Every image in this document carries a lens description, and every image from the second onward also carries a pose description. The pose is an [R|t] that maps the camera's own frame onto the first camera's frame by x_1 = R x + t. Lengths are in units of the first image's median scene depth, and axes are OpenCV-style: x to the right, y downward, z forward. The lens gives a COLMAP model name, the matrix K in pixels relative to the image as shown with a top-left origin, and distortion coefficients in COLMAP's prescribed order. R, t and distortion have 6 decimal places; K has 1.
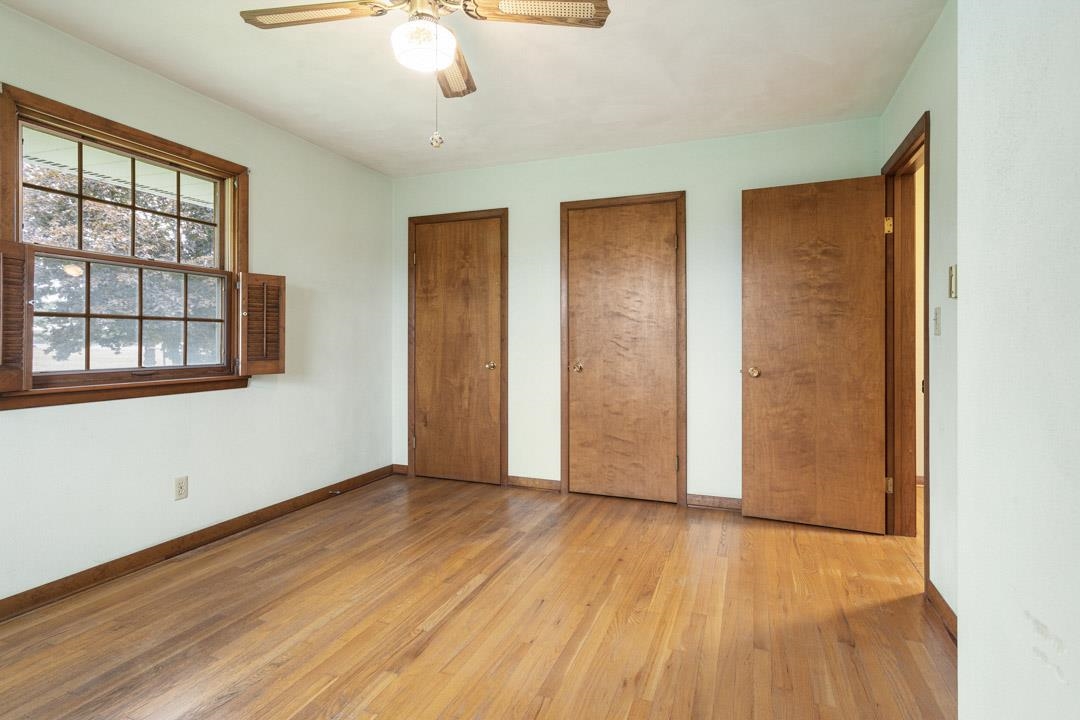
lens RADIAL K [[526.1, 0, 542.2], [0, 526.1, 338.1], [0, 0, 1]] dist [-0.001567, 0.000088]
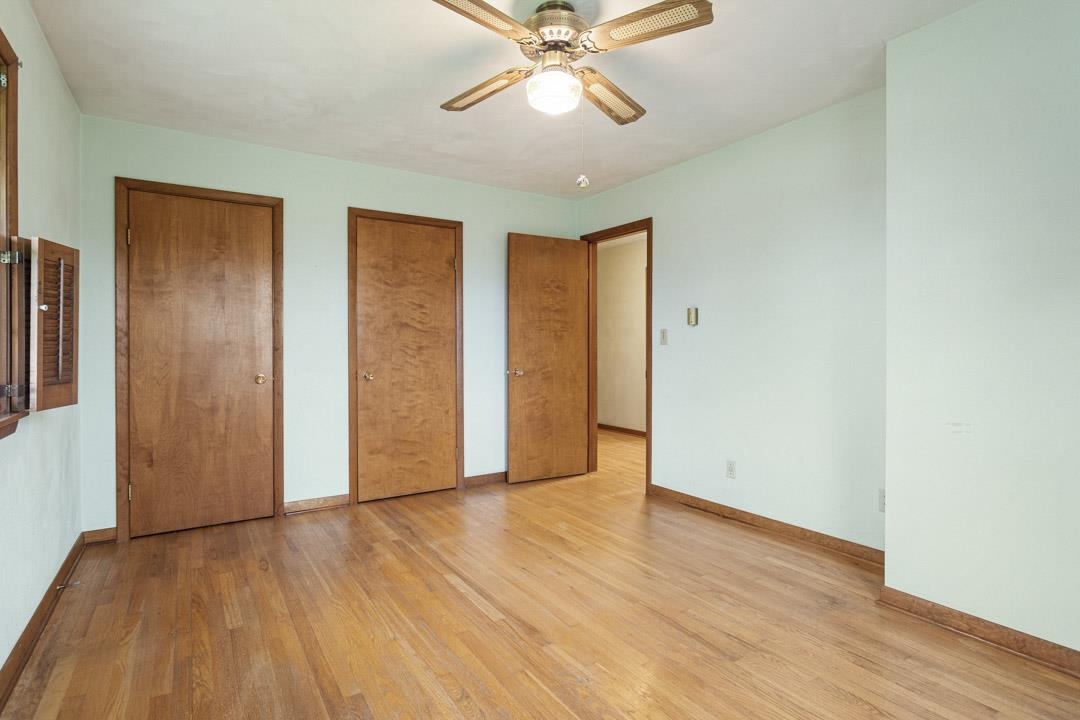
lens RADIAL K [[530.9, 0, 505.9], [0, 530.9, 350.1], [0, 0, 1]] dist [-0.002056, 0.000044]
pose [[0.622650, -0.007289, 0.782467, -0.659165], [0.001202, 0.999964, 0.008358, -0.002416], [-0.782500, -0.004264, 0.622636, 0.197132]]
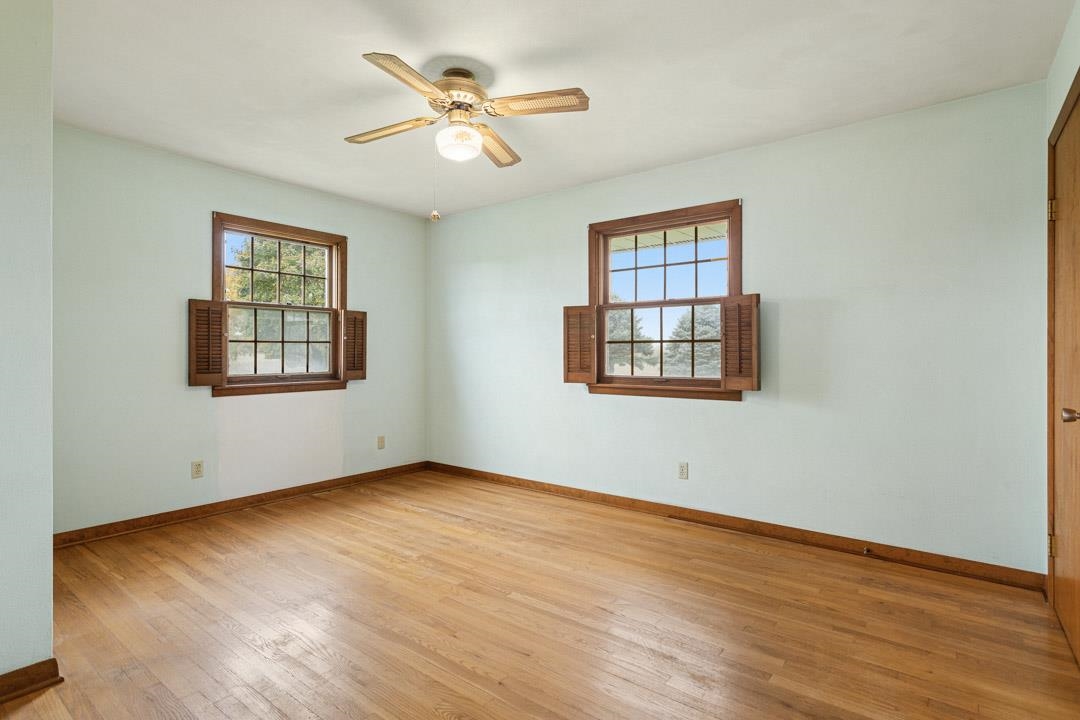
lens RADIAL K [[528.9, 0, 540.0], [0, 528.9, 360.0], [0, 0, 1]] dist [-0.002340, -0.000100]
pose [[-0.273953, 0.001930, -0.961741, 0.574966], [0.002932, 0.999995, 0.001172, 0.007039], [0.961739, -0.002499, -0.273957, 0.867956]]
